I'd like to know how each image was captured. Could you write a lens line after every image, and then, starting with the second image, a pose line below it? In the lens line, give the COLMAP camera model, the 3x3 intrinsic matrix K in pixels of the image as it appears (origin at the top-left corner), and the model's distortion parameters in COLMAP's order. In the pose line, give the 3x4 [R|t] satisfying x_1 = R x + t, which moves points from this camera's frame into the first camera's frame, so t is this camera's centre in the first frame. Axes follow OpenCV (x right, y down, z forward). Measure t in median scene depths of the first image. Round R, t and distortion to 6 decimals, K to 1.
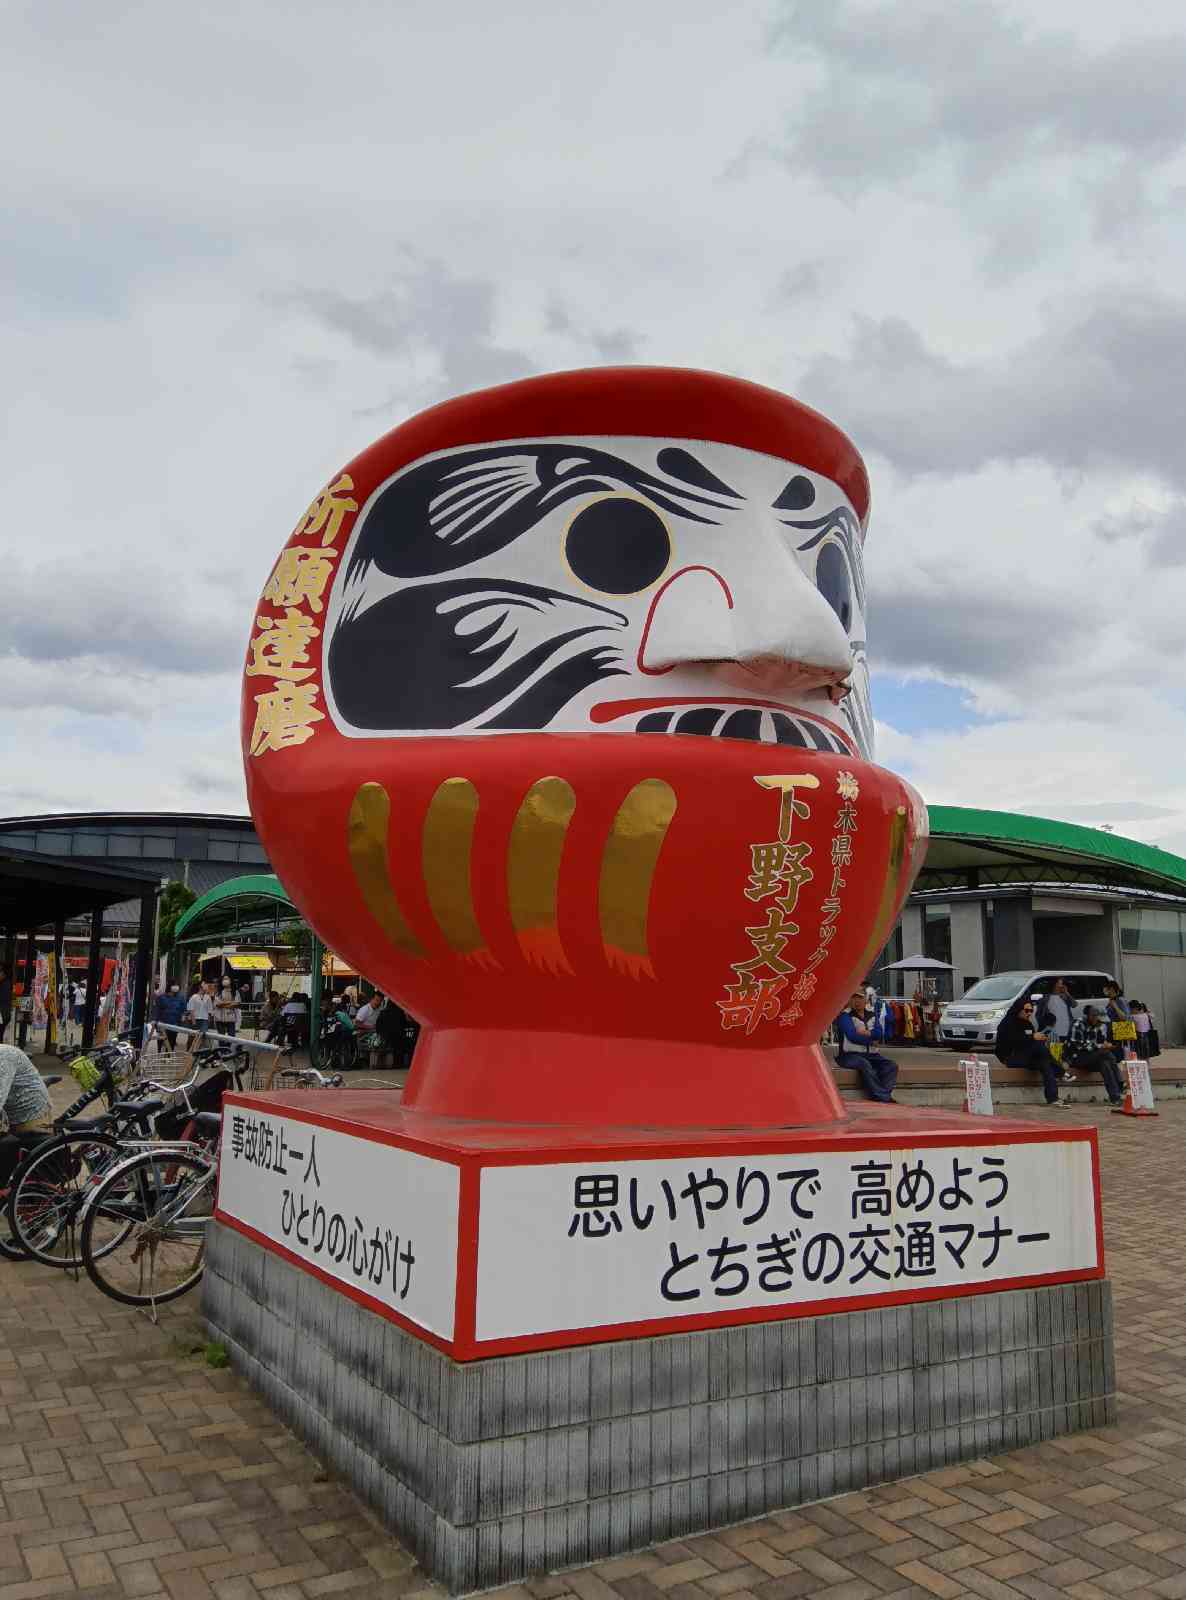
lens RADIAL K [[1208.1, 0, 610.8], [0, 1208.1, 800.2], [0, 0, 1]] dist [0.107316, -0.164576]
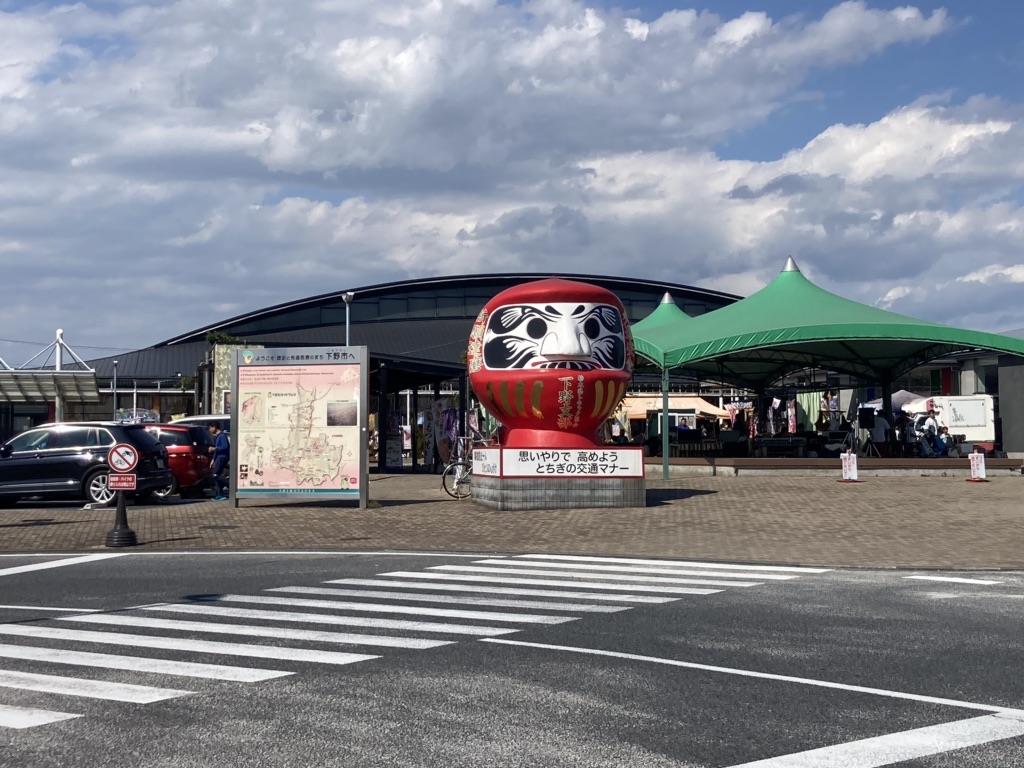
lens RADIAL K [[1275.3, 0, 541.2], [0, 1275.3, 313.0], [0, 0, 1]] dist [0.179029, 0.002235]
pose [[0.951523, -0.047429, -0.303900, 1.739519], [0.066817, 0.996318, 0.053714, -0.603099], [0.300234, -0.071416, 0.951188, -4.225846]]
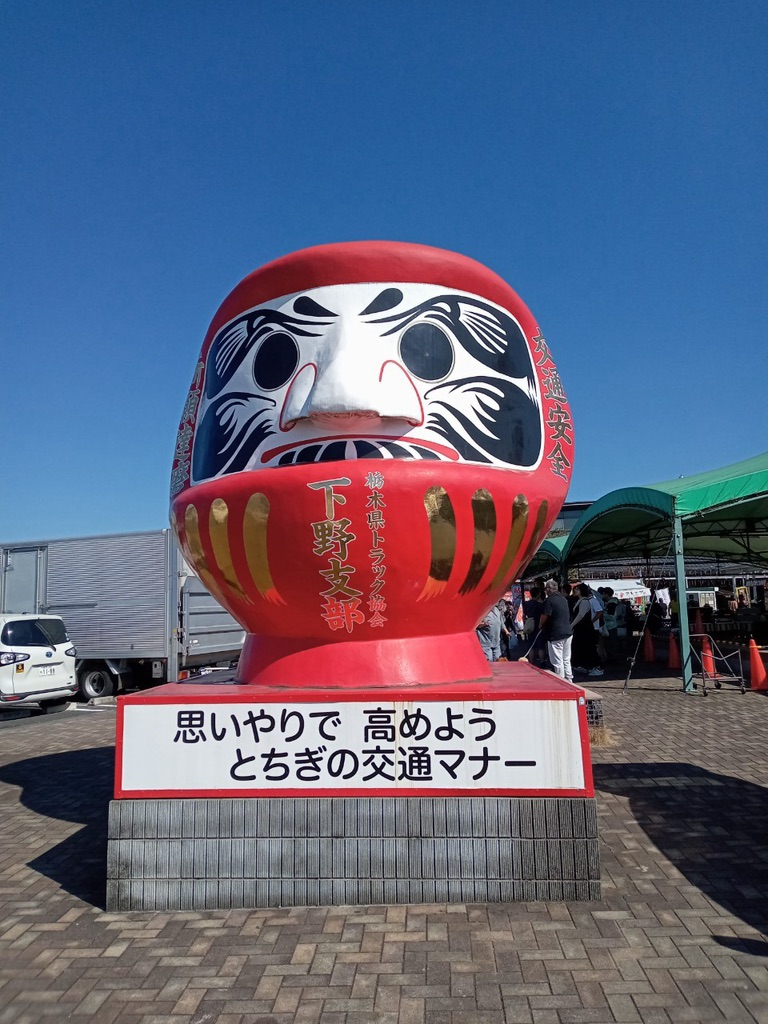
lens RADIAL K [[744.9, 0, 395.7], [0, 744.9, 505.2], [0, 0, 1]] dist [0.123647, -0.180388]
pose [[0.833772, -0.114179, -0.540173, 0.809214], [0.126610, 0.991850, -0.014226, 0.042326], [0.537395, -0.056530, 0.841434, 0.178013]]
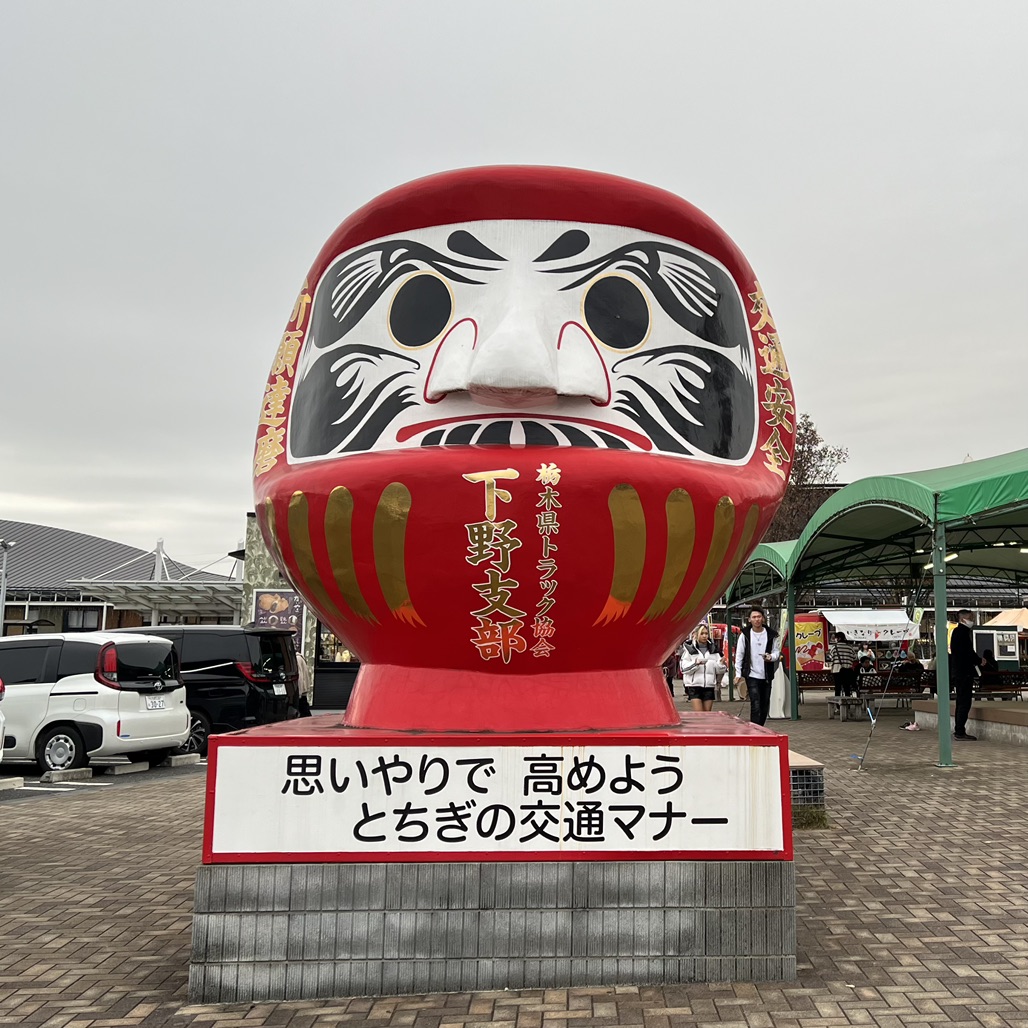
lens RADIAL K [[1236.1, 0, 685.9], [0, 1236.1, 461.4], [0, 0, 1]] dist [0.128976, -0.251611]
pose [[0.900217, -0.082049, -0.427642, 0.969381], [0.084246, 0.996349, -0.013820, 0.006035], [0.427215, -0.023587, 0.903843, -0.166685]]
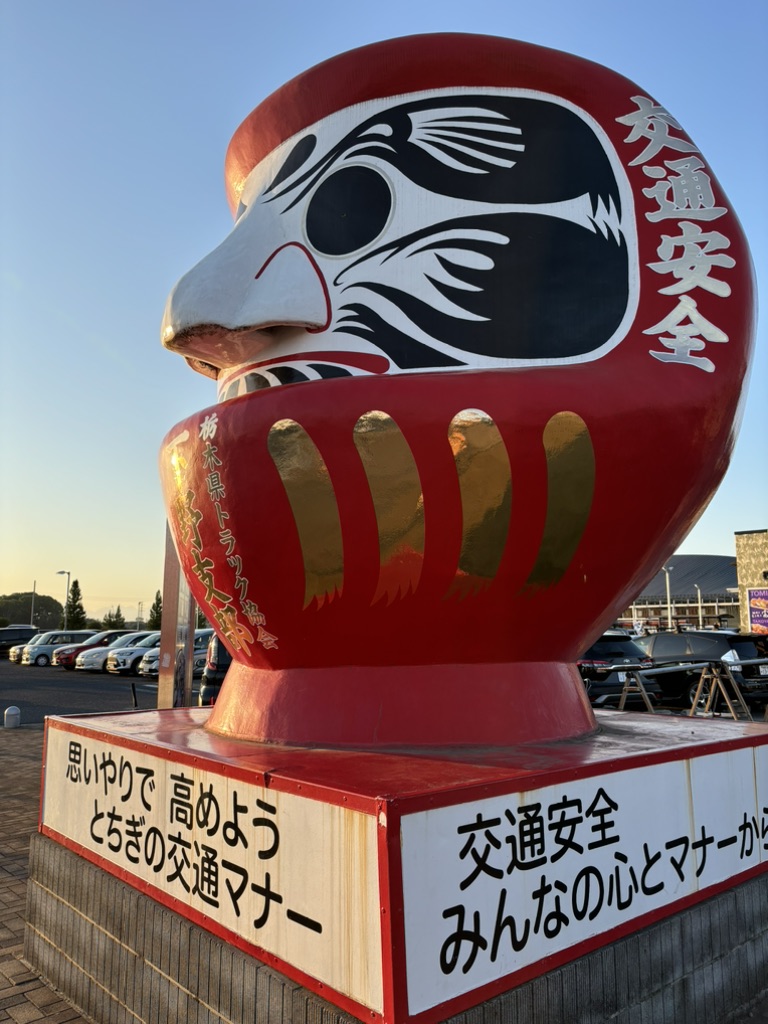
lens RADIAL K [[772.8, 0, 384.0], [0, 772.8, 512.0], [0, 0, 1]] dist [0.023368, 0.001430]
pose [[0.196183, -0.168568, -0.965969, 0.939371], [0.169554, 0.976106, -0.135901, 0.194961], [0.965797, -0.137123, 0.220077, 1.054122]]
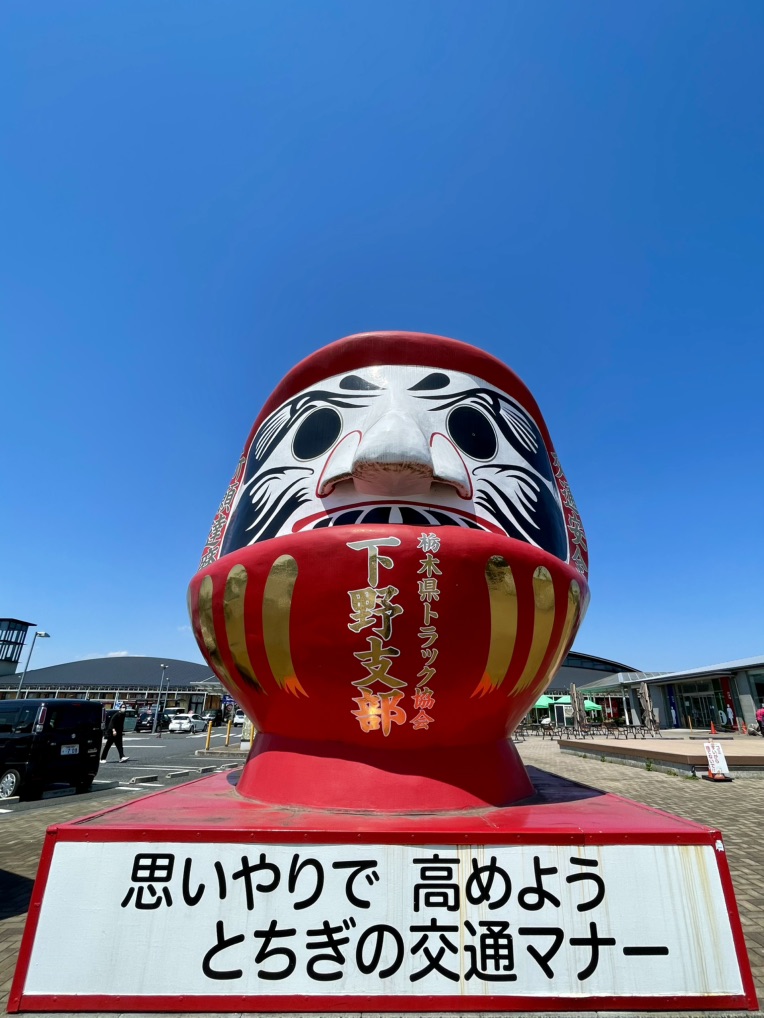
lens RADIAL K [[464.9, 0, 410.2], [0, 464.9, 541.0], [0, 0, 1]] dist [0.000865, 0.001586]
pose [[0.882212, -0.176770, -0.436411, 0.431676], [0.087200, 0.972158, -0.217499, 0.104897], [0.462708, 0.153825, 0.873063, 0.569439]]
